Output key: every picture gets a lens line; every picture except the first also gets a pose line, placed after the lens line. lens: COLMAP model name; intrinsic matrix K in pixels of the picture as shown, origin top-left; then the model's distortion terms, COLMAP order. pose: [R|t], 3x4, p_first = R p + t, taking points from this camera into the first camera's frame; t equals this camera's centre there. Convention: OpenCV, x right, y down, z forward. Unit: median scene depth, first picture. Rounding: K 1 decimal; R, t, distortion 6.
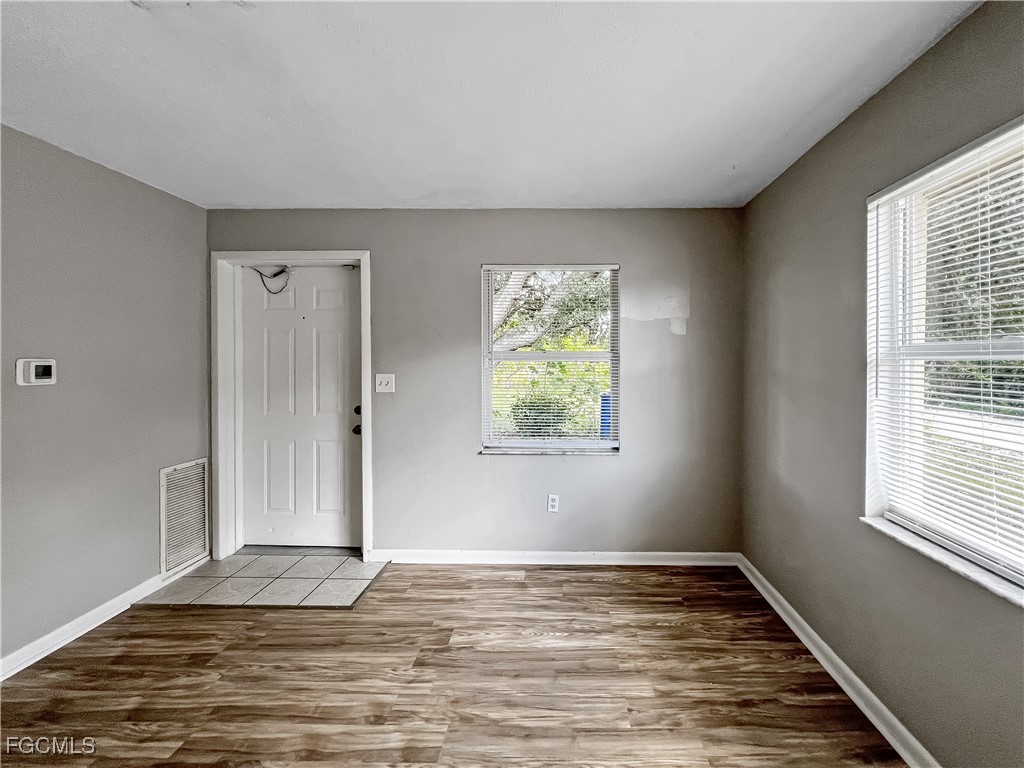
lens RADIAL K [[464.6, 0, 512.0], [0, 464.6, 334.5], [0, 0, 1]] dist [-0.001973, 0.000628]
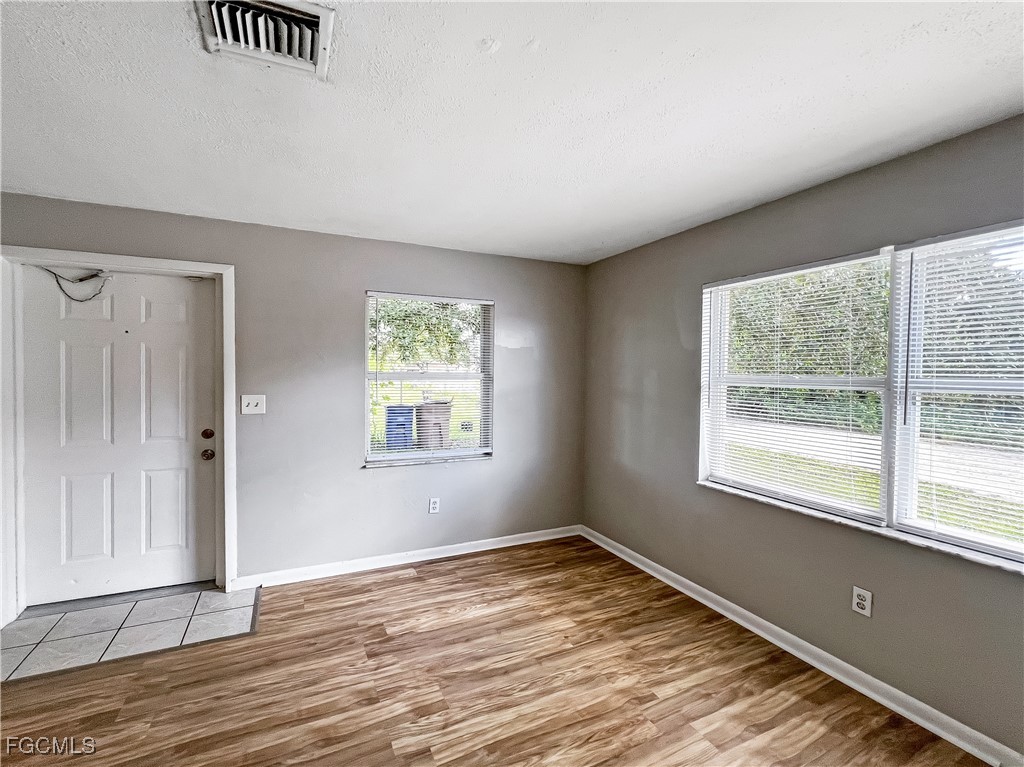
lens RADIAL K [[423.4, 0, 518.4], [0, 423.4, 353.4], [0, 0, 1]] dist [-0.001406, 0.000449]
pose [[0.917812, 0.019906, 0.396517, -0.227403], [-0.020495, 0.999786, -0.002751, -0.020447], [-0.396487, -0.005601, 0.918023, -0.059791]]
